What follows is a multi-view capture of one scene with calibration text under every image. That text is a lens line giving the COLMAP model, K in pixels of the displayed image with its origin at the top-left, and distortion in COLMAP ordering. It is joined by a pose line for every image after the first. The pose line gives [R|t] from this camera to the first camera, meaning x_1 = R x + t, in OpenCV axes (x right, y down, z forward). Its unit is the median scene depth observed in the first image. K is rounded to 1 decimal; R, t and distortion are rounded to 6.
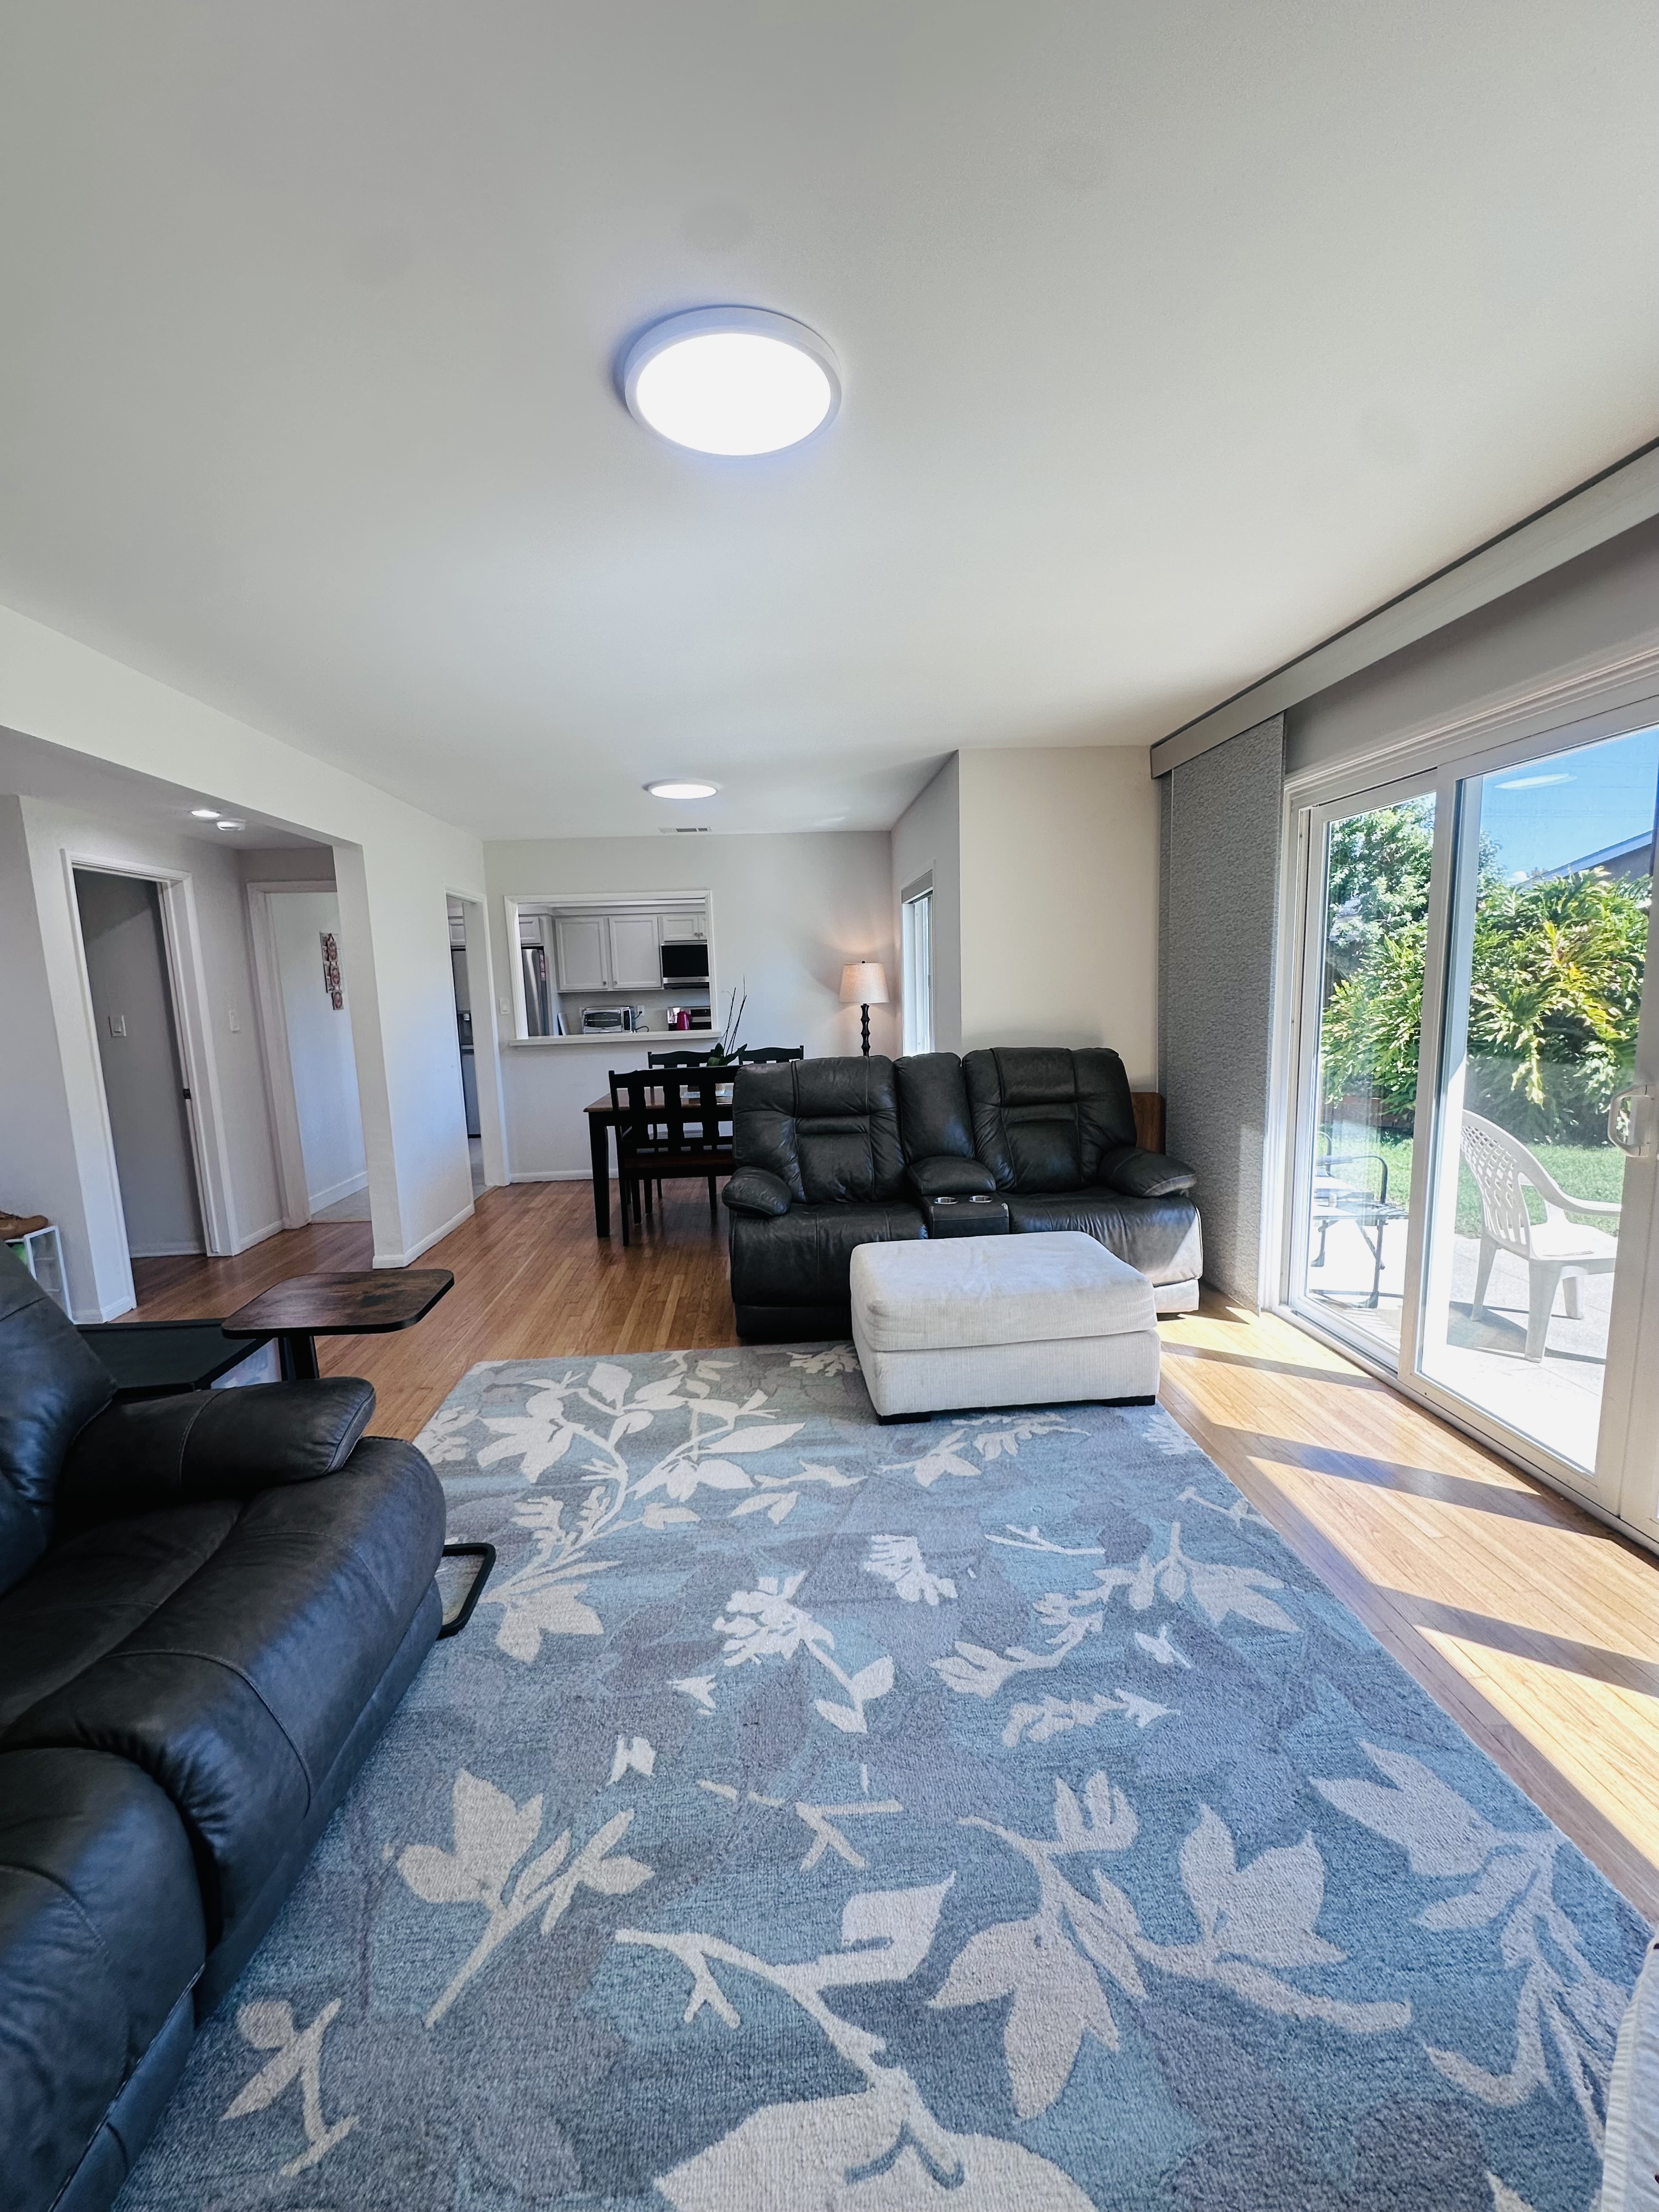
lens RADIAL K [[884.1, 0, 826.8], [0, 884.1, 1102.8], [0, 0, 1]] dist [-0.005971, 0.001279]
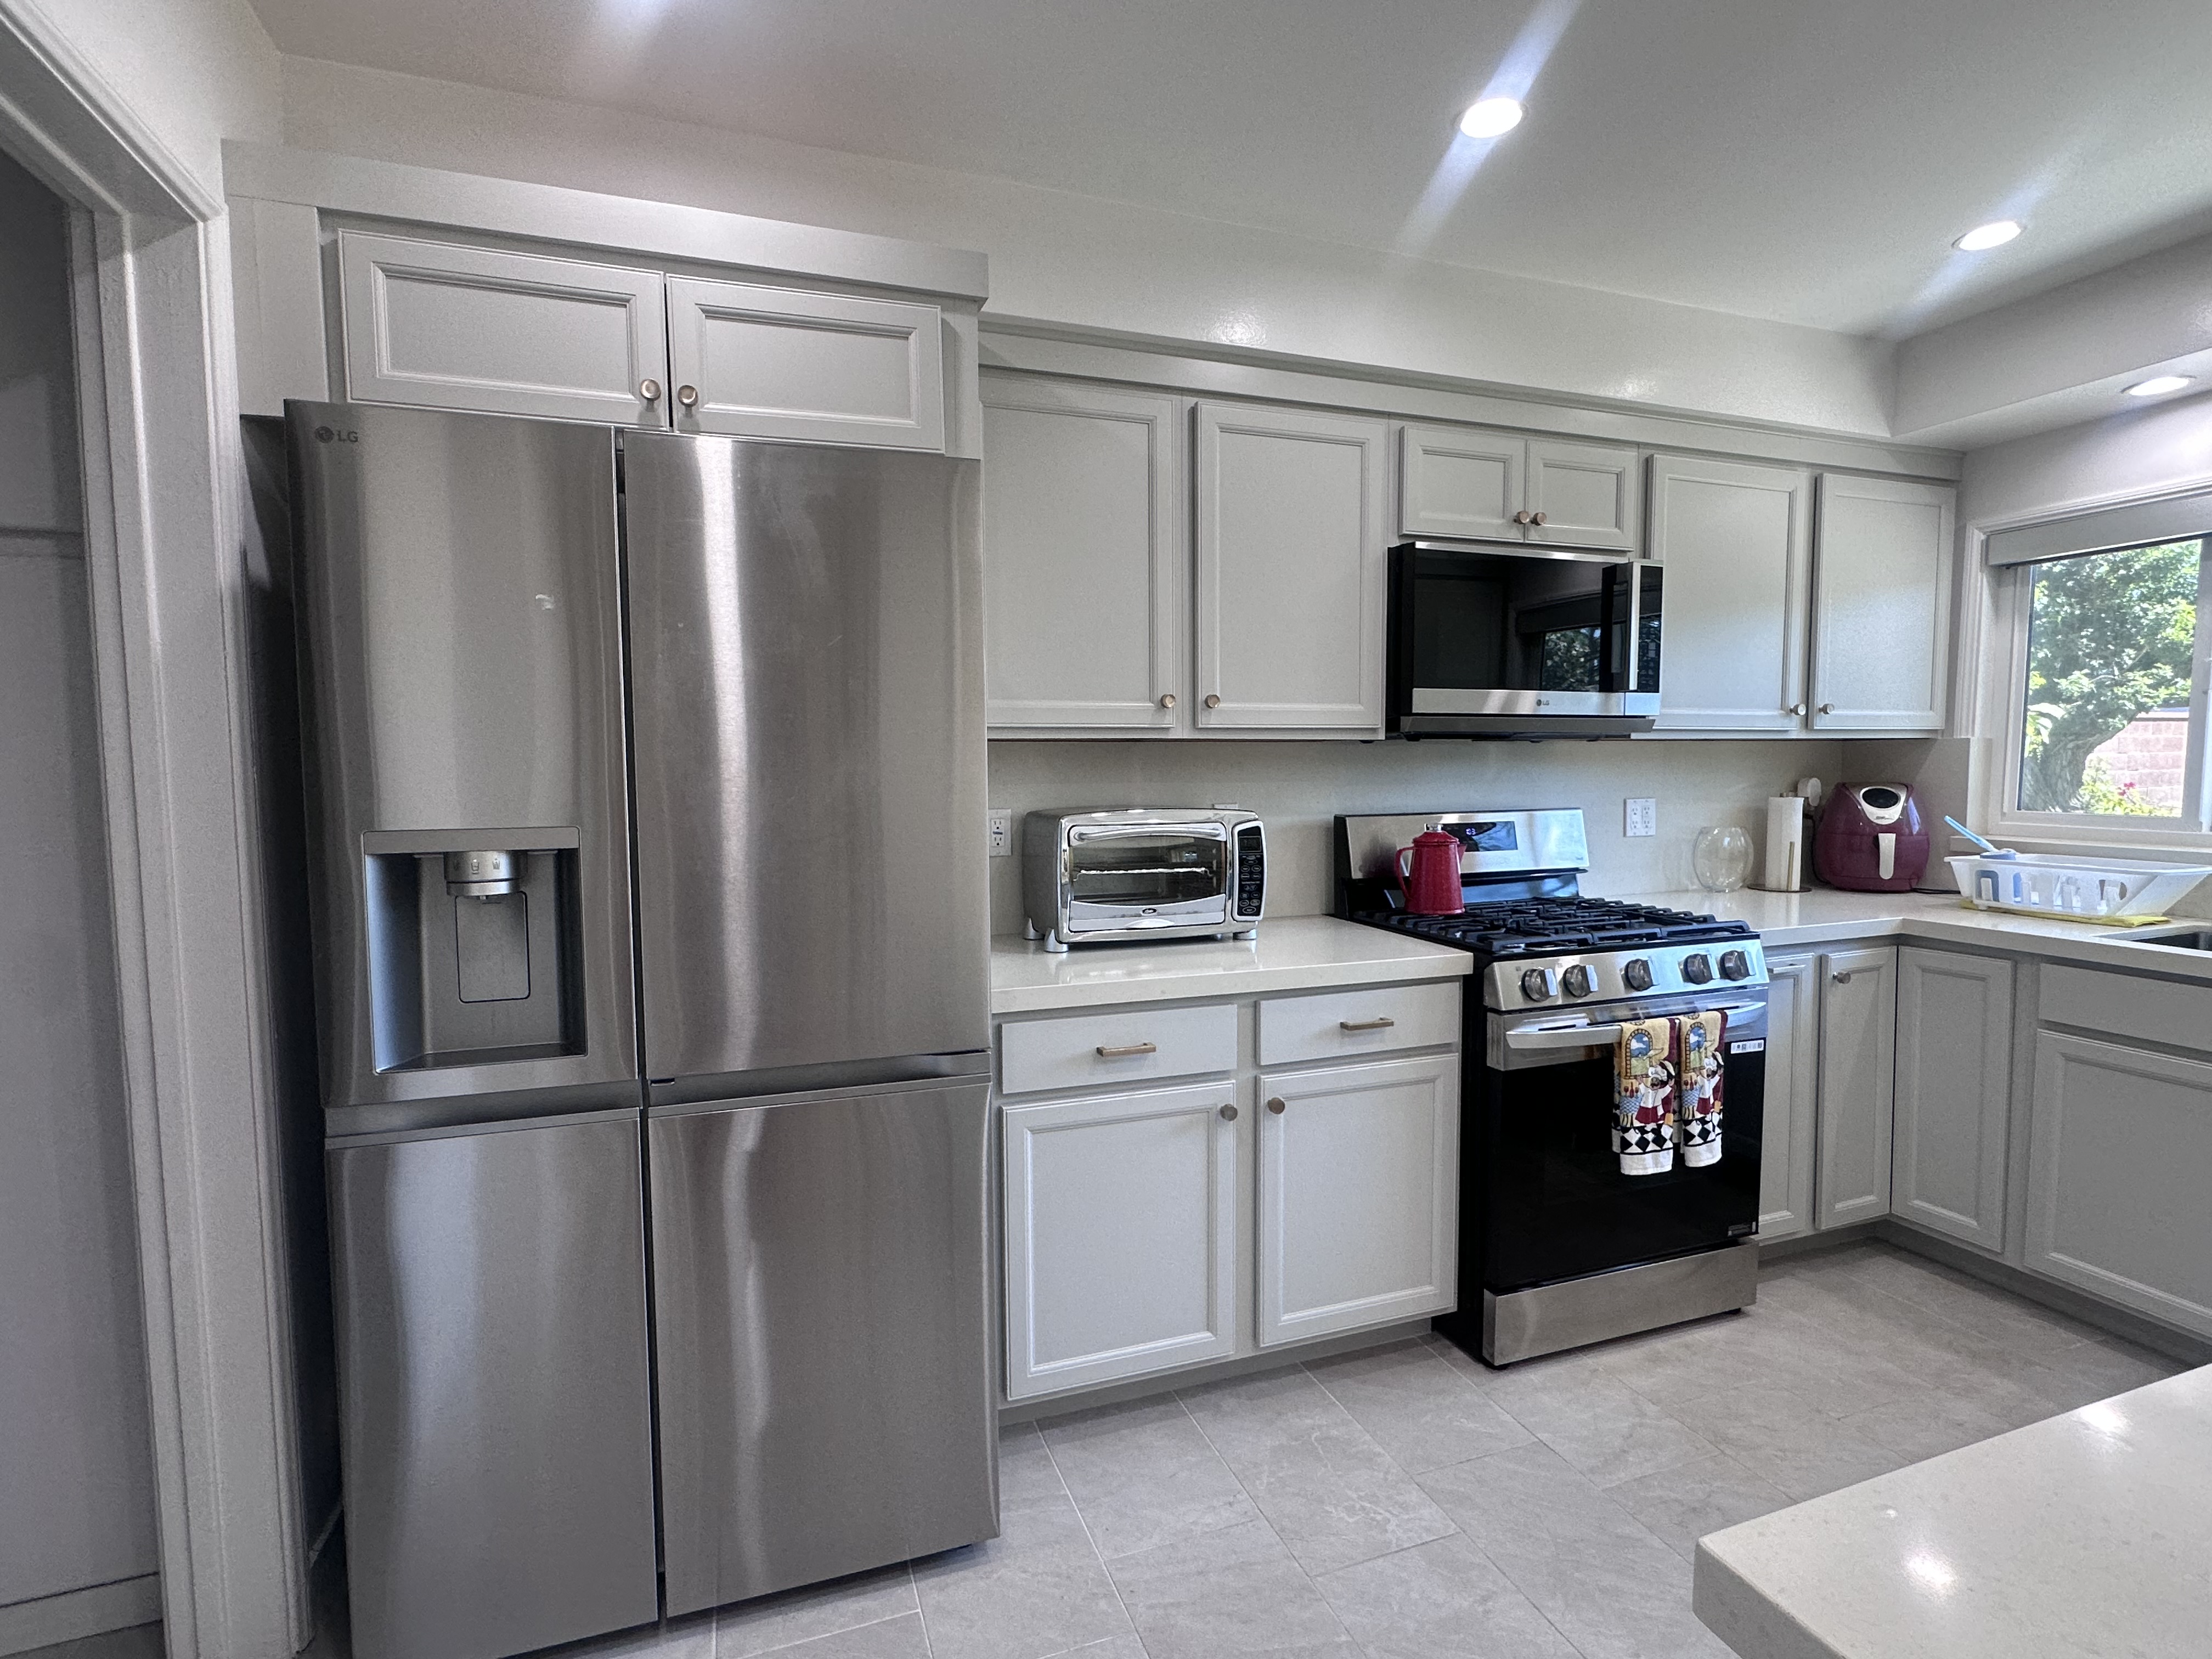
lens RADIAL K [[1068.5, 0, 1104.7], [0, 1068.5, 840.1], [0, 0, 1]] dist [-0.002978, -0.000465]
pose [[0.962410, 0.006475, 0.271523, -1.381260], [0.013529, 0.997332, -0.071740, -0.339455], [-0.271263, 0.072717, 0.959755, 3.088611]]
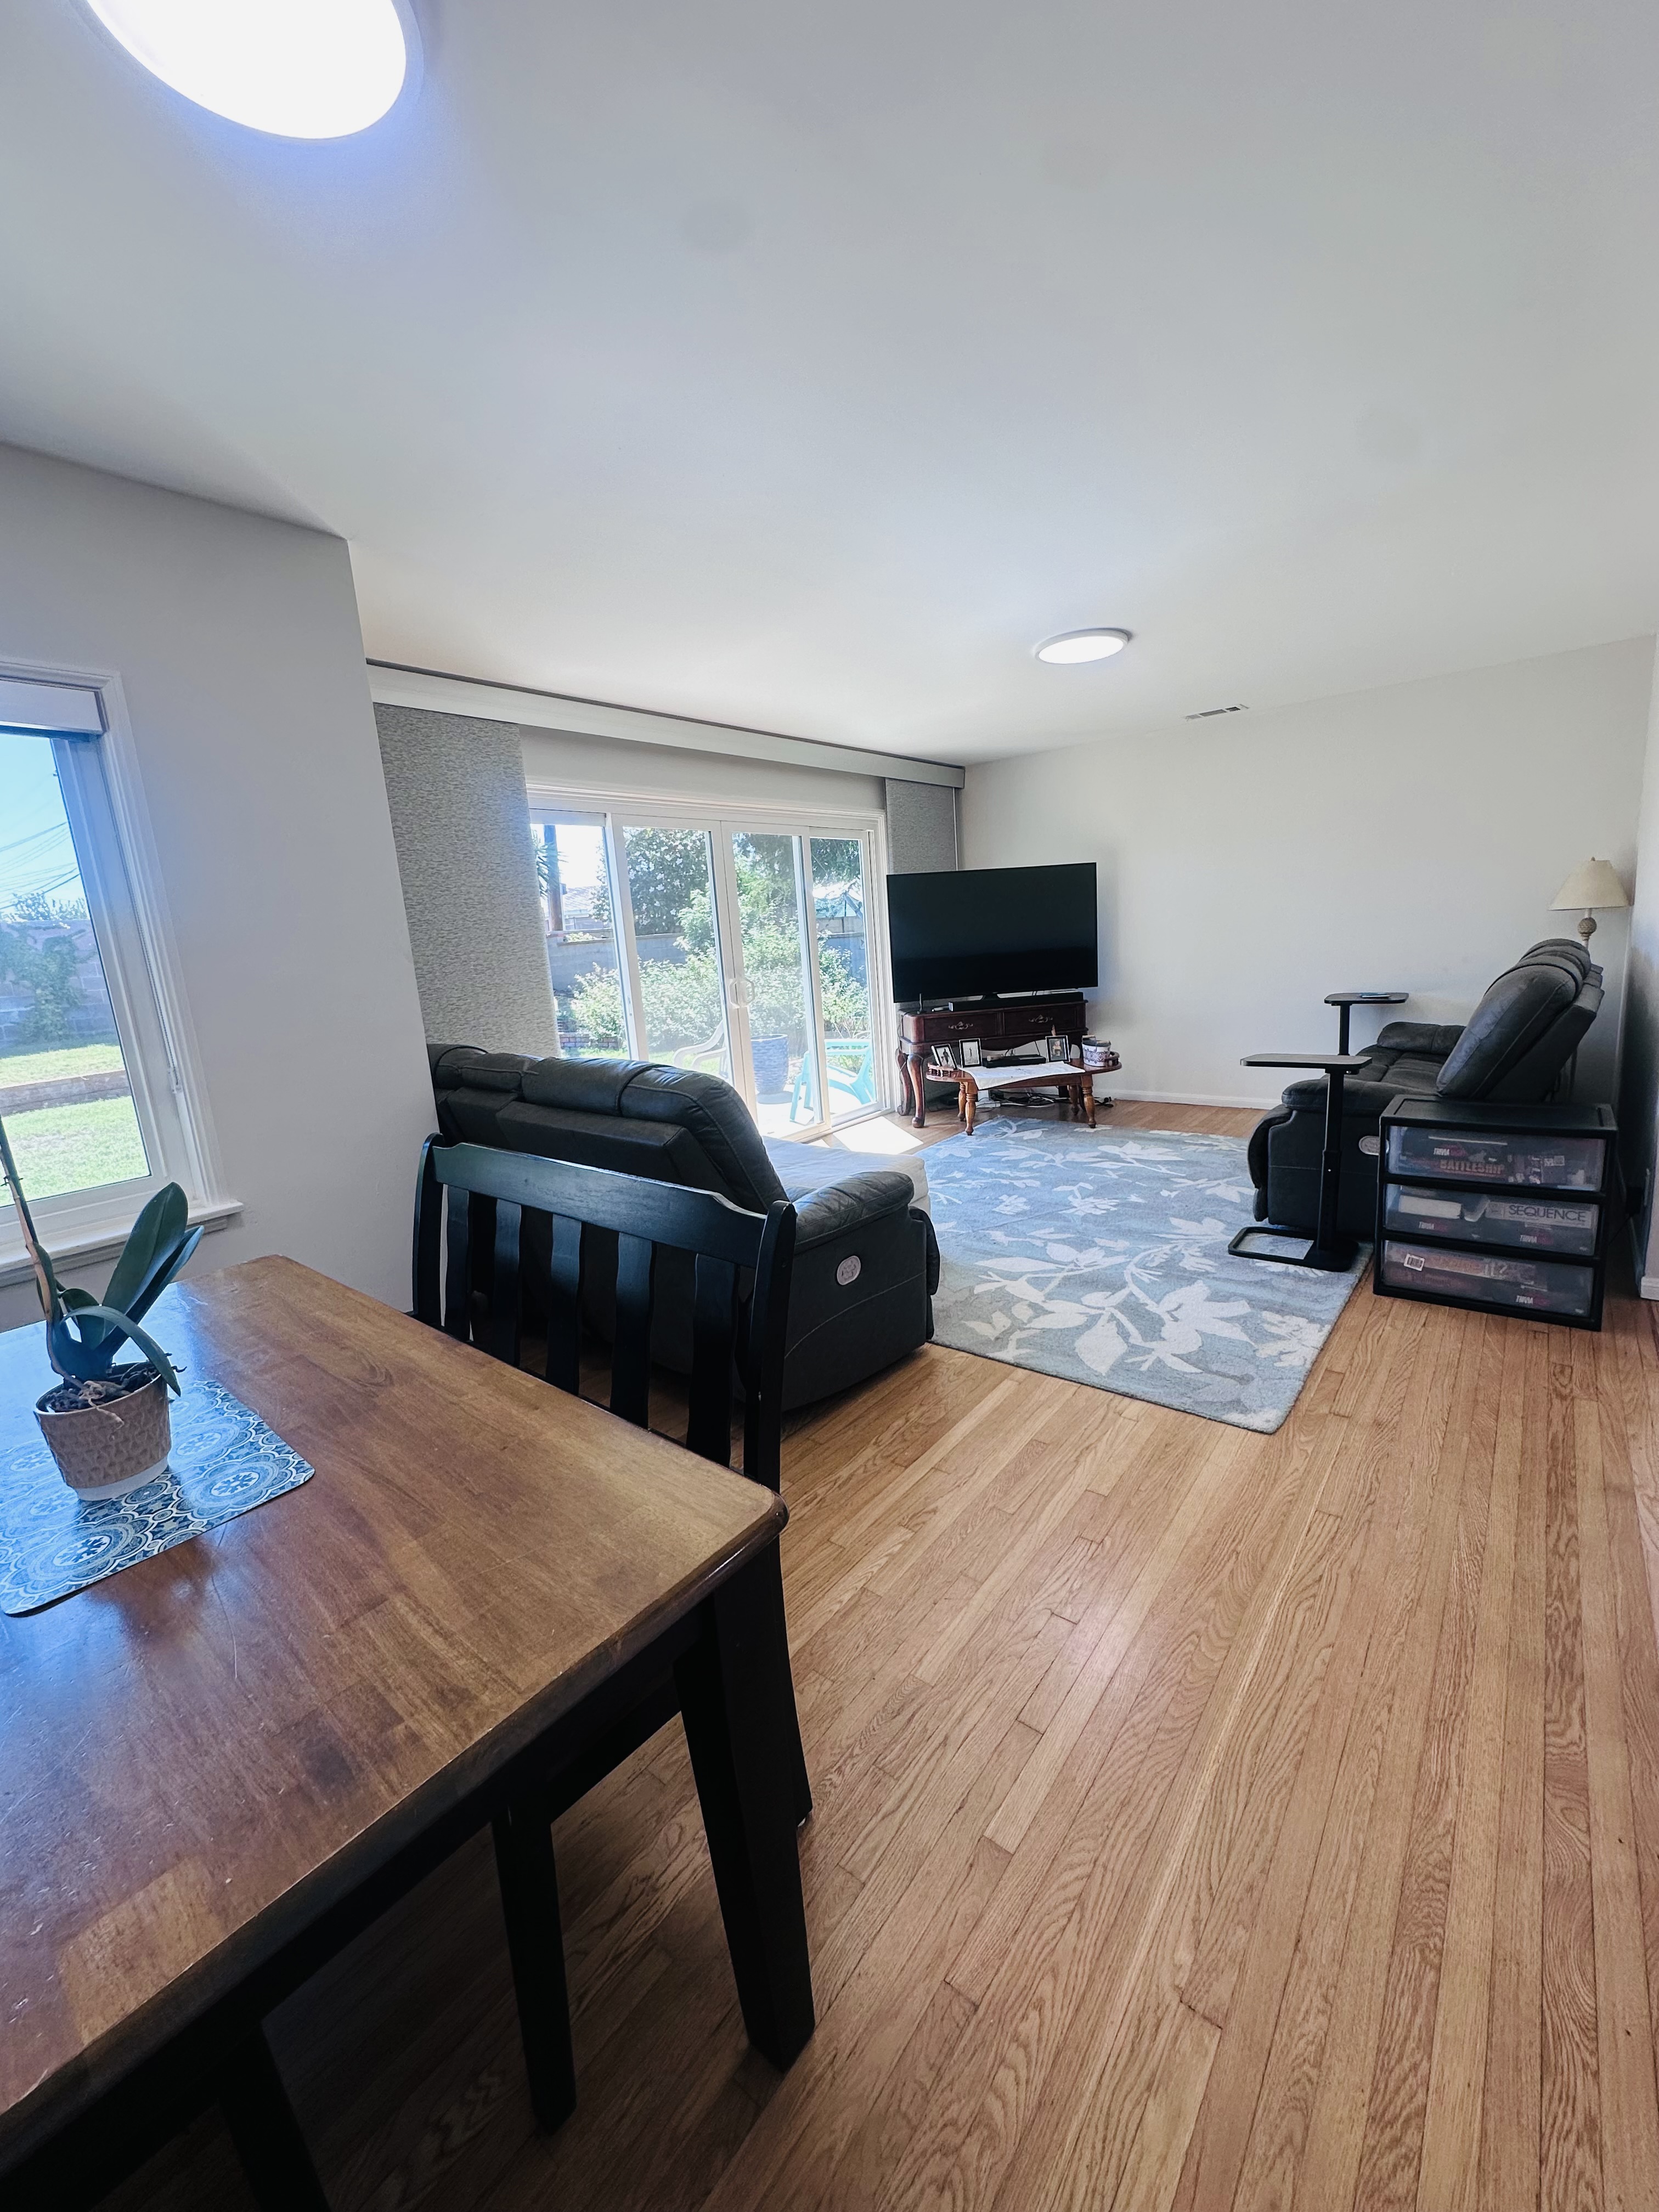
lens RADIAL K [[884.1, 0, 828.6], [0, 884.1, 1106.1], [0, 0, 1]] dist [-0.005971, 0.001279]
pose [[-0.730427, -0.048851, 0.681241, -0.927850], [0.187887, 0.944583, 0.269187, -0.284273], [-0.656639, 0.324618, -0.680770, 2.489594]]
